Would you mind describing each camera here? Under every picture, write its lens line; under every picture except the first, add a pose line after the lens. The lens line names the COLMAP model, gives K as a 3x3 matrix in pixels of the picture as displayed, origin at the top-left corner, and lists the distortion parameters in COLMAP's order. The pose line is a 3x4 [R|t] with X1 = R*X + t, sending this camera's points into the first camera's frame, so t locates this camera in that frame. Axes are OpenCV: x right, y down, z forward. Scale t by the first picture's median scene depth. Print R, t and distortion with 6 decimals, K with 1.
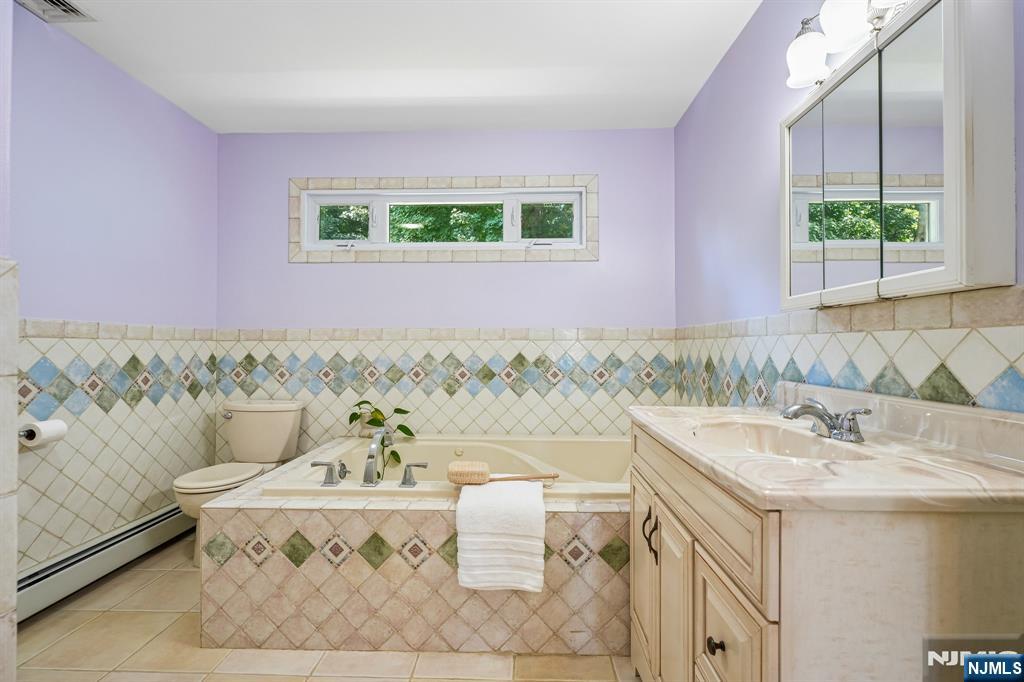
lens RADIAL K [[462.8, 0, 515.1], [0, 462.8, 346.6], [0, 0, 1]] dist [-0.006325, -0.000262]
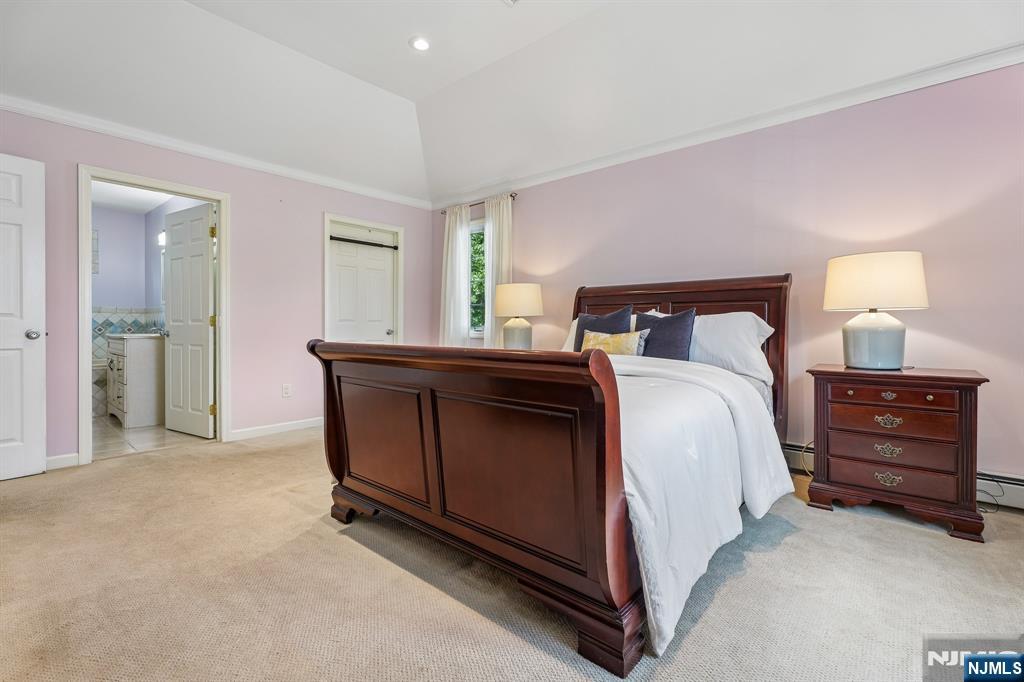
lens RADIAL K [[462.8, 0, 511.0], [0, 462.8, 333.3], [0, 0, 1]] dist [-0.006325, -0.000262]
pose [[0.637024, -0.005179, 0.770827, -0.224970], [-0.006629, 0.999904, 0.012196, 0.040492], [-0.770816, -0.012879, 0.636928, -1.696679]]
